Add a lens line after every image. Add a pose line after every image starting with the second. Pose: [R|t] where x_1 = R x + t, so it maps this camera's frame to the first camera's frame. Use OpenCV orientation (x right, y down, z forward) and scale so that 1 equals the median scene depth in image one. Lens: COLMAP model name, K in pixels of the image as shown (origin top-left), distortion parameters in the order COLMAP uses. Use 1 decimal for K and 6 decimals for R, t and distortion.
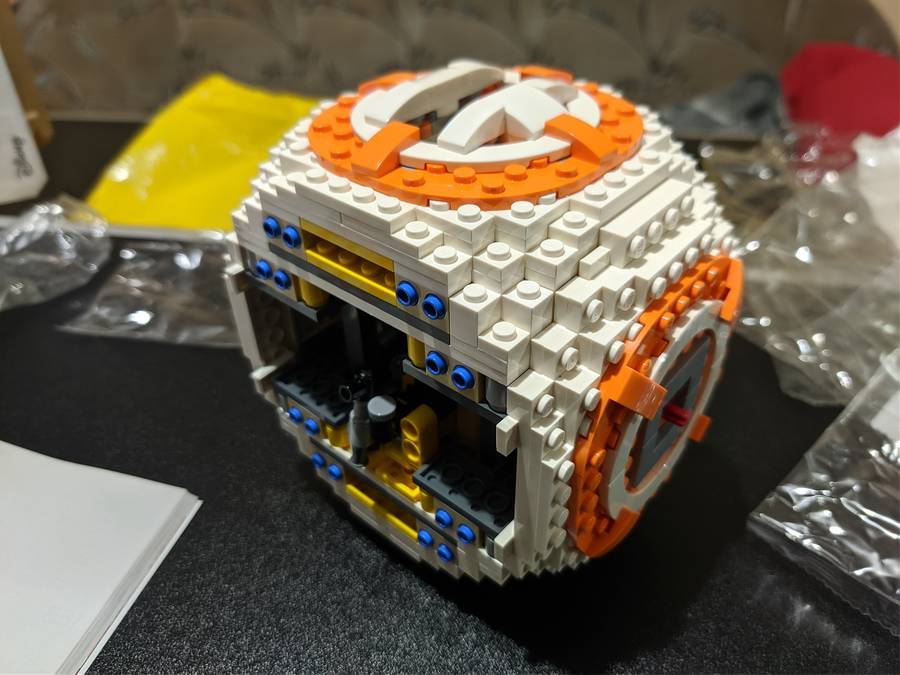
lens RADIAL K [[715.2, 0, 449.3], [0, 715.2, 328.1], [0, 0, 1]] dist [0.023591, -0.091629]
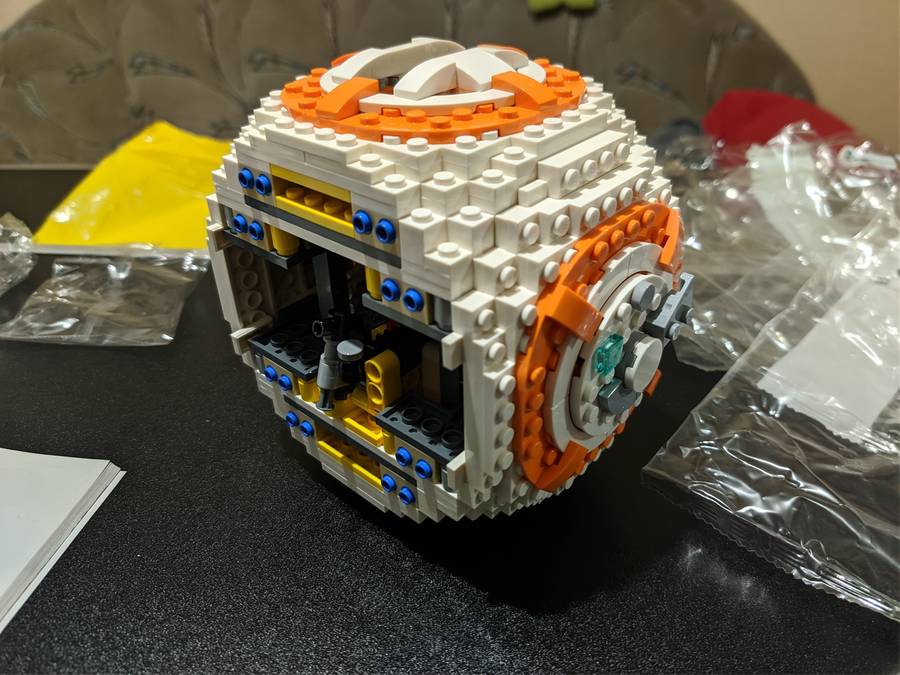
lens RADIAL K [[715.2, 0, 441.6], [0, 715.2, 341.2], [0, 0, 1]] dist [0.023591, -0.091629]
pose [[0.999833, 0.006676, -0.017023, 0.078047], [-0.007702, 0.998113, -0.060915, 0.190959], [0.016584, 0.061035, 0.997998, -0.080031]]
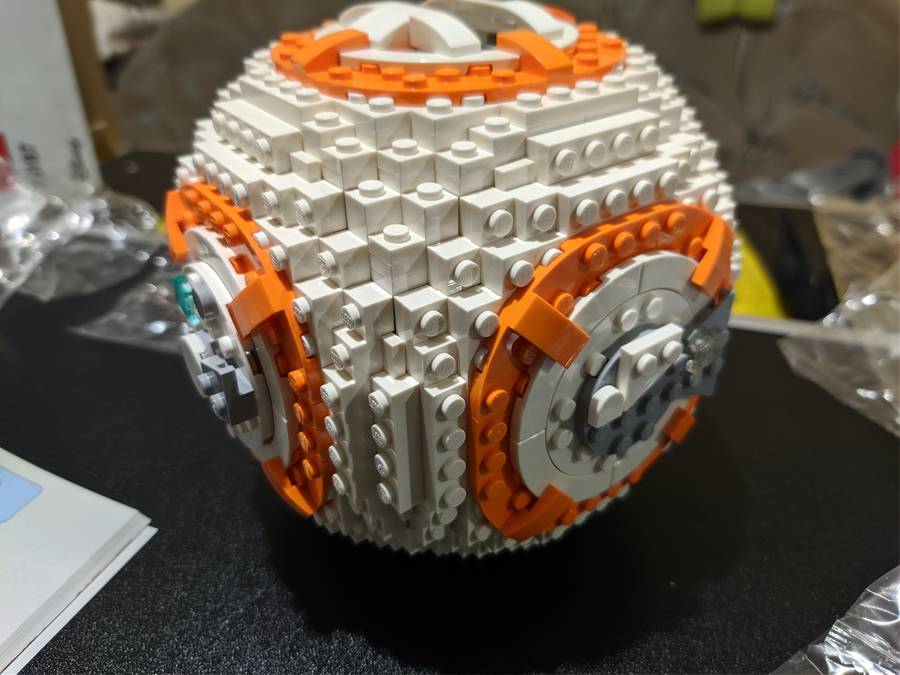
lens RADIAL K [[715.2, 0, 434.8], [0, 715.2, 319.3], [0, 0, 1]] dist [0.023591, -0.091629]
pose [[0.972059, 0.130629, -0.195031, 0.283172], [-0.146823, 0.986614, -0.070965, 0.152997], [0.183150, 0.097617, 0.978226, 0.123683]]
